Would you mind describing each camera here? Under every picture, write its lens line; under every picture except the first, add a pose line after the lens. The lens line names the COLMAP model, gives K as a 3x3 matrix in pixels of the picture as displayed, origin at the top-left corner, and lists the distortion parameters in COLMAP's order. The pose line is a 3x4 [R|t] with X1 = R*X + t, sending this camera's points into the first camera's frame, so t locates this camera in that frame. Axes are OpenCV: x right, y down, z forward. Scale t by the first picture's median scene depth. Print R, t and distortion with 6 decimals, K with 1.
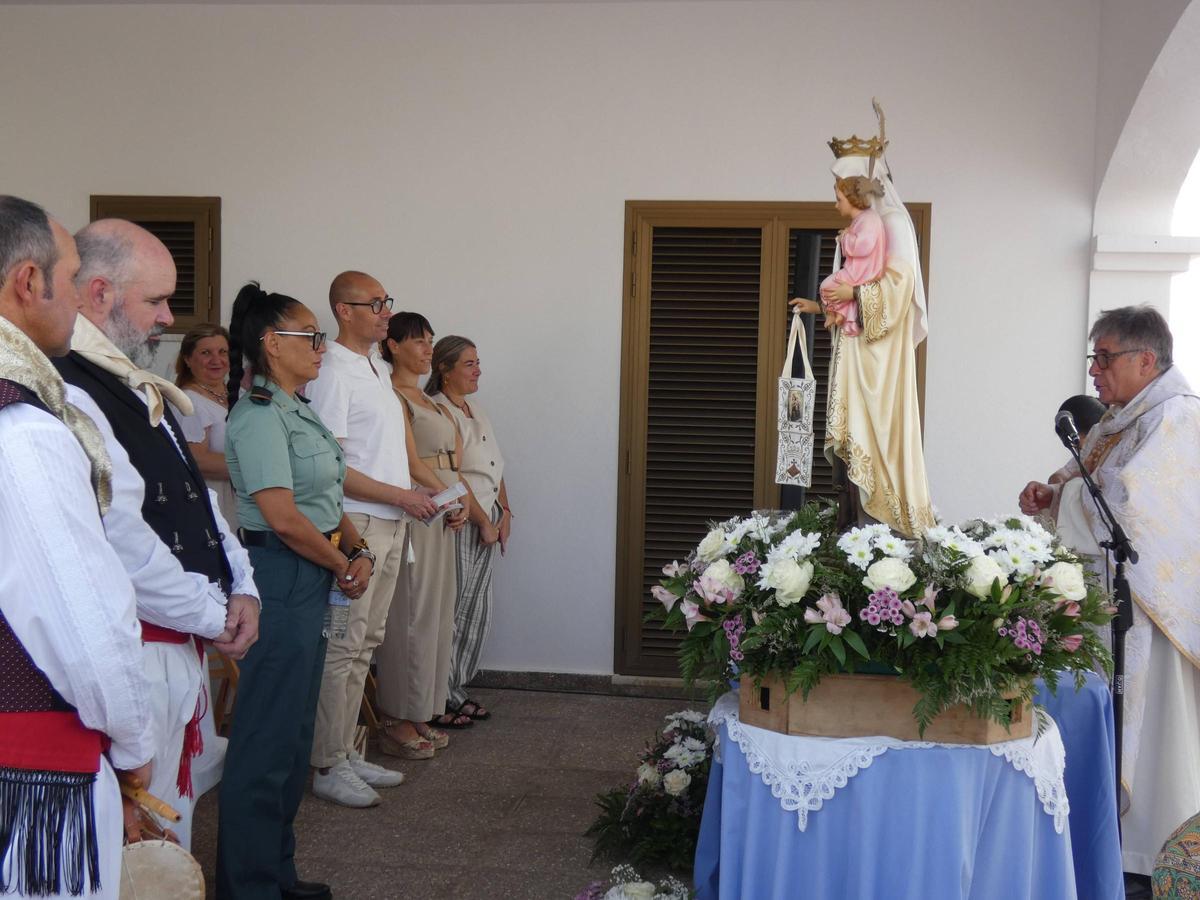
lens RADIAL K [[1561.9, 0, 599.9], [0, 1561.9, 449.6], [0, 0, 1]] dist [0.019296, 0.000000]
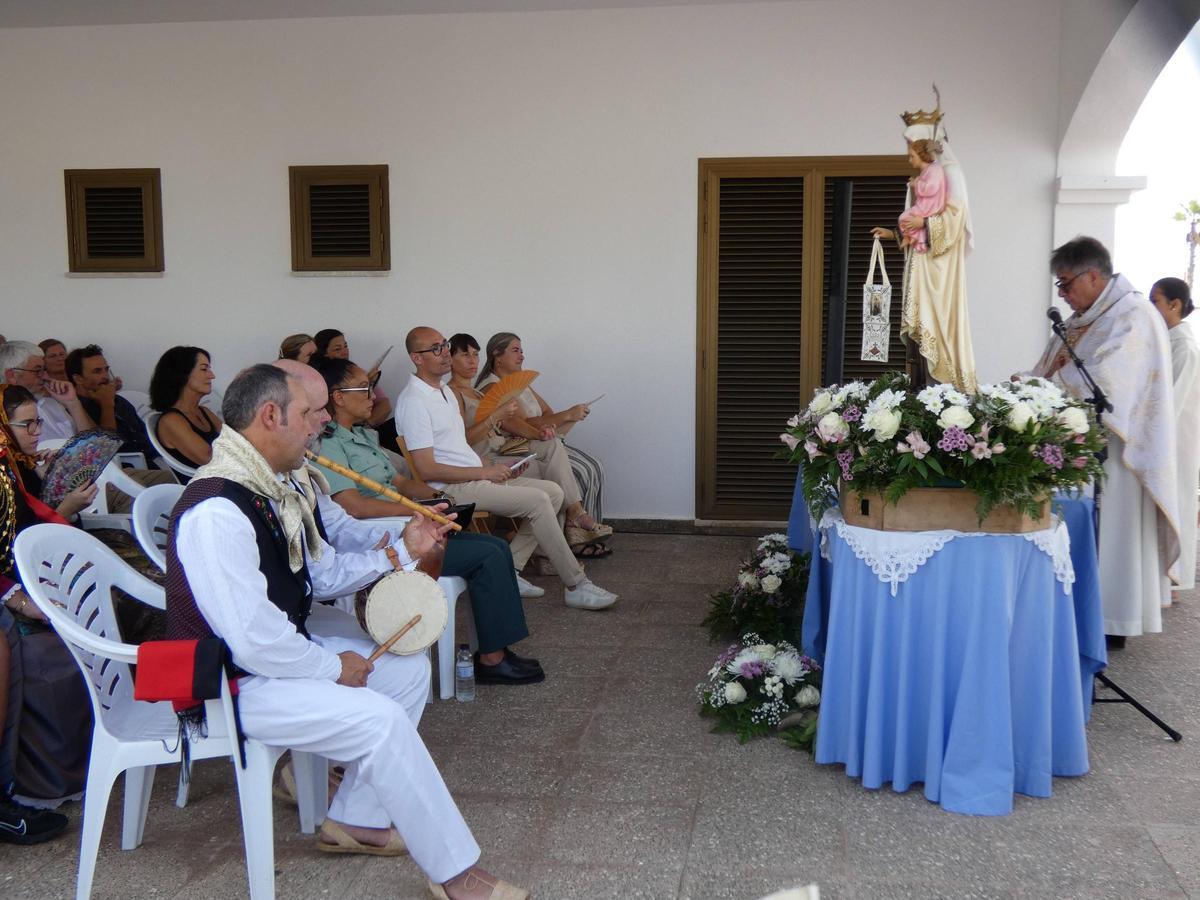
lens RADIAL K [[1271.5, 0, 600.0], [0, 1271.5, 449.8], [0, 0, 1]] dist [-0.022152, 0.000000]
pose [[0.999599, -0.024341, -0.014435, -0.116498], [0.025272, 0.997348, 0.068246, 0.019318], [0.012735, -0.068584, 0.997564, -0.163518]]
